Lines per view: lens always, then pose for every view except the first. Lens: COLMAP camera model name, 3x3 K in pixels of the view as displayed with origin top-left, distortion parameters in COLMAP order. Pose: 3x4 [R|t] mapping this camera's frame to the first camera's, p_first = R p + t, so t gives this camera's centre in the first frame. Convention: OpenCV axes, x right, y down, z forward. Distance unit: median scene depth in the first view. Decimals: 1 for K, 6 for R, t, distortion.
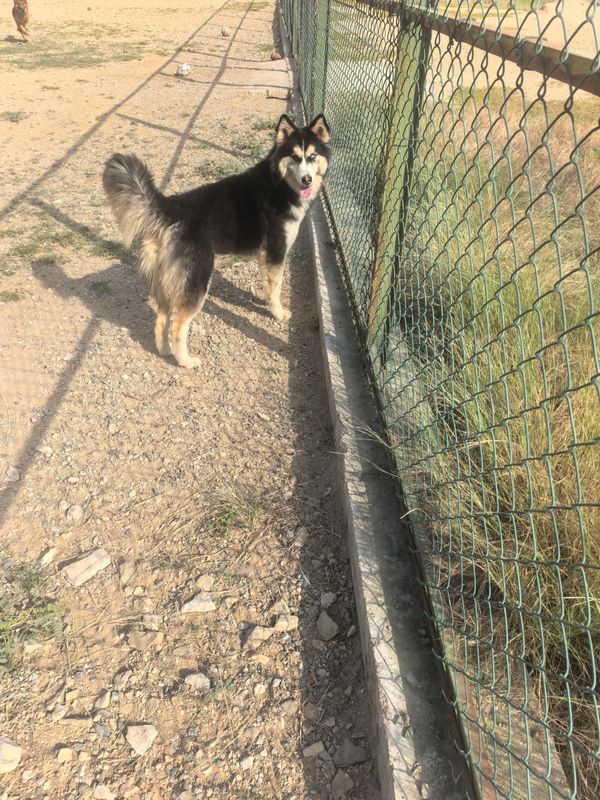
lens RADIAL K [[633.0, 0, 270.9], [0, 633.0, 375.3], [0, 0, 1]] dist [-0.004491, -0.007306]
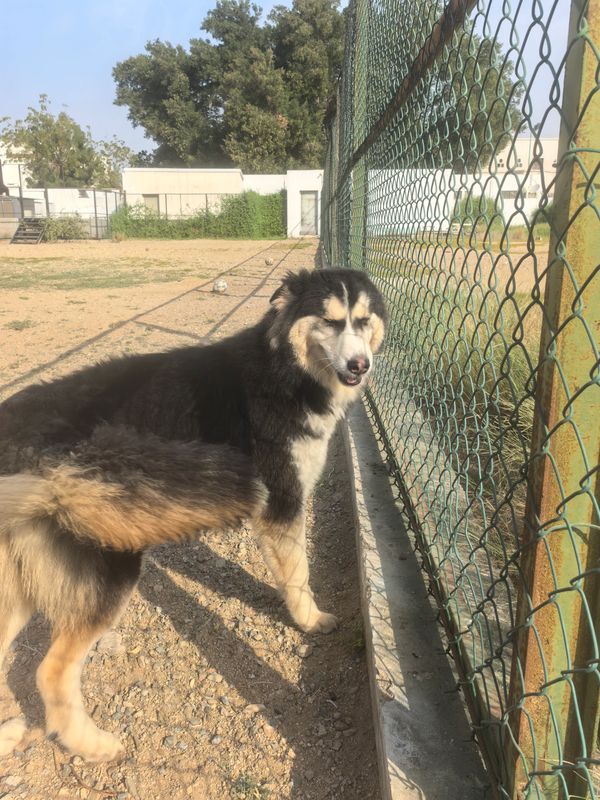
lens RADIAL K [[635.6, 0, 283.7], [0, 635.6, 387.4], [0, 0, 1]] dist [0.013802, -0.045385]
pose [[0.998453, -0.009605, -0.054761, 0.017550], [-0.008212, 0.948684, -0.316118, -0.042989], [0.054987, 0.316079, 0.947138, 0.196012]]
